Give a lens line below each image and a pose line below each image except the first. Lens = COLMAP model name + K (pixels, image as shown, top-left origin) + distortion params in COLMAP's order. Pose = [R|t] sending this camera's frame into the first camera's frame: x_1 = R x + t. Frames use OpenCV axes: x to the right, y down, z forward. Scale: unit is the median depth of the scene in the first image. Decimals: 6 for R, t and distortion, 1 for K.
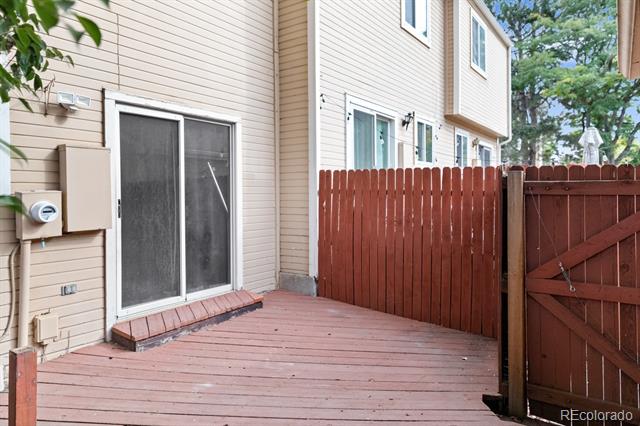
lens RADIAL K [[441.2, 0, 319.7], [0, 441.2, 205.7], [0, 0, 1]] dist [-0.004900, -0.003095]
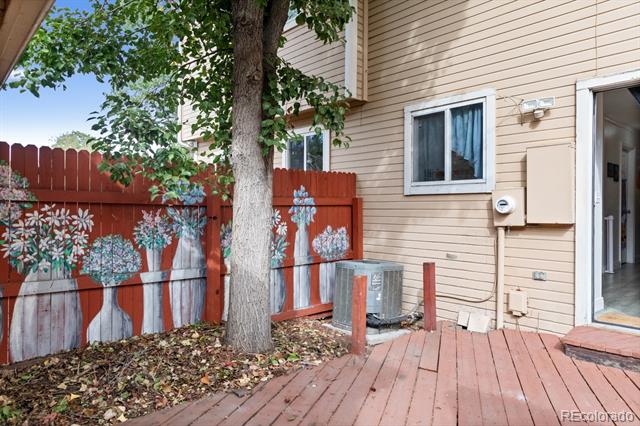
lens RADIAL K [[441.2, 0, 319.7], [0, 441.2, 205.7], [0, 0, 1]] dist [-0.004900, -0.003095]
pose [[-0.243968, 0.002198, -0.969781, 0.664217], [-0.008549, 0.999954, 0.004417, 0.013996], [0.969746, 0.009368, -0.243938, 0.757894]]
